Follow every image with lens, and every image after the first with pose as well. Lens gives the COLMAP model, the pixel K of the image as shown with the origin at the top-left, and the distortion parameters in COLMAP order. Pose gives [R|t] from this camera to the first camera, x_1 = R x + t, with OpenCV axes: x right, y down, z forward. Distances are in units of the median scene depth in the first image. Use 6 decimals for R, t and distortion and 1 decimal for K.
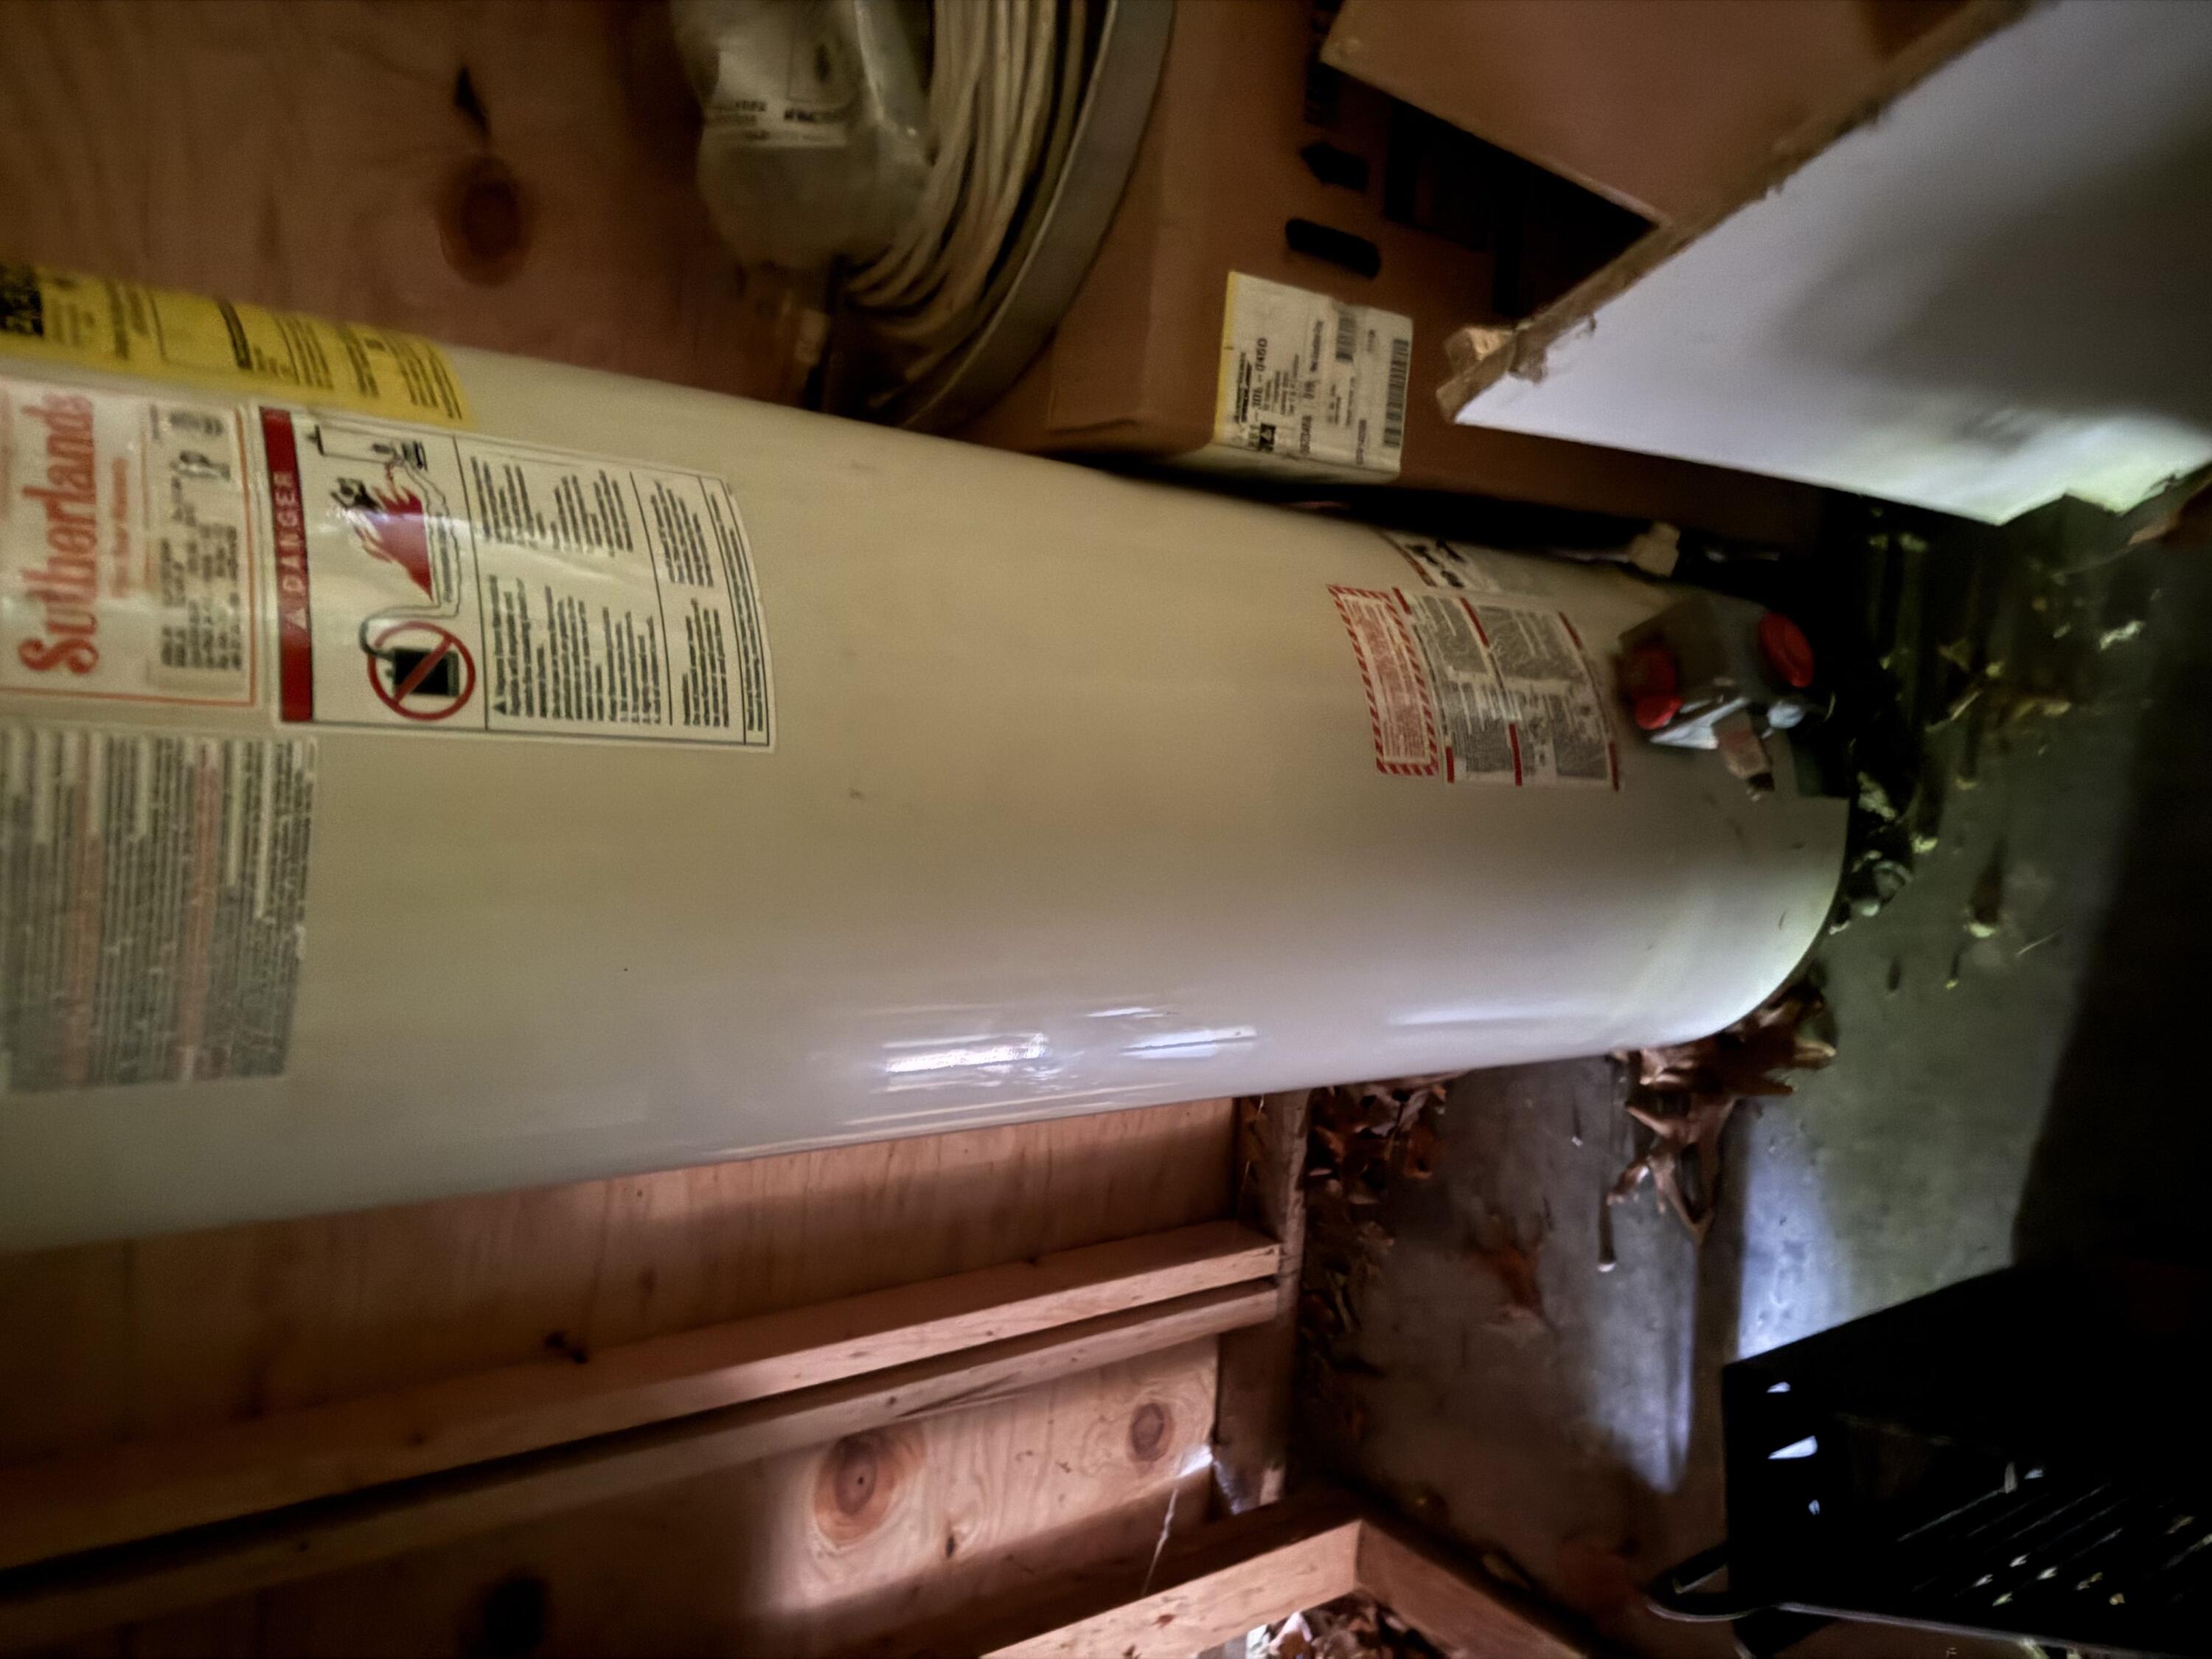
lens RADIAL K [[1572.3, 0, 1106.0], [0, 1572.3, 829.5], [0, 0, 1]] dist [0.177257, -0.397835]
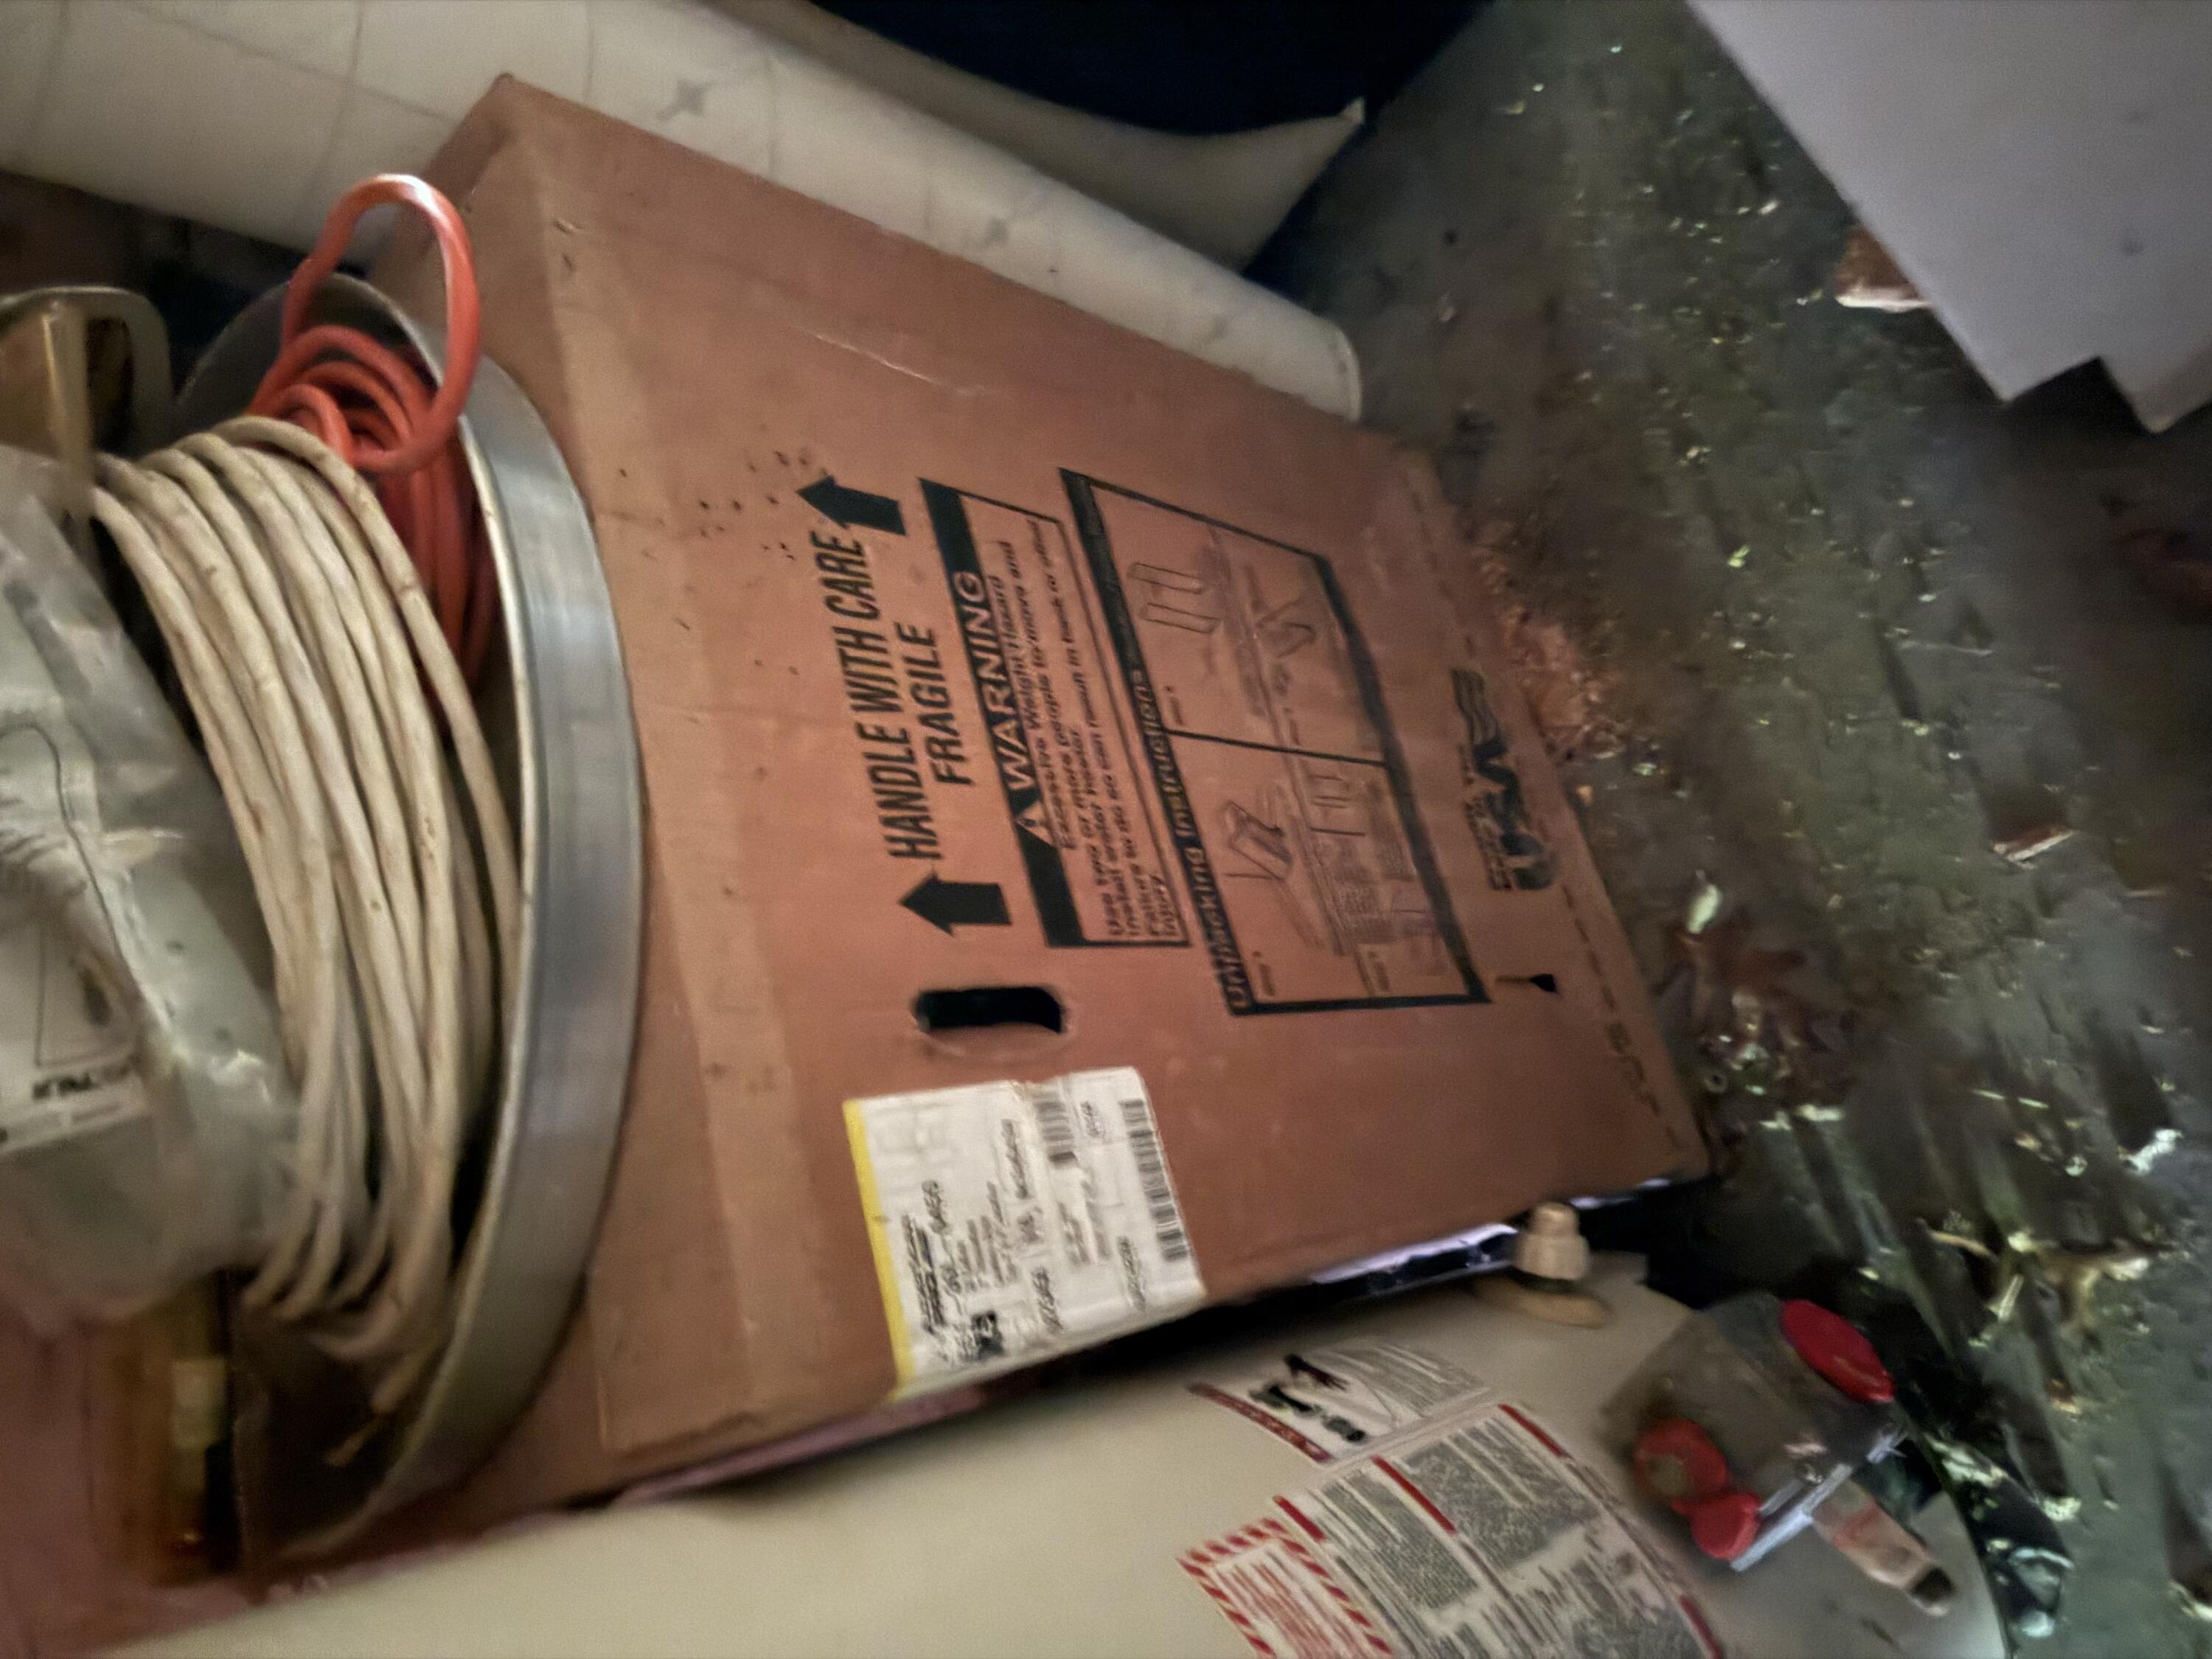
lens RADIAL K [[1552.5, 0, 1106.0], [0, 1552.5, 829.5], [0, 0, 1]] dist [-0.095853, -0.002800]
pose [[0.933326, -0.268144, 0.238749, 0.054700], [0.342911, 0.862782, -0.371510, -0.177040], [-0.106370, 0.428609, 0.897207, 0.396129]]
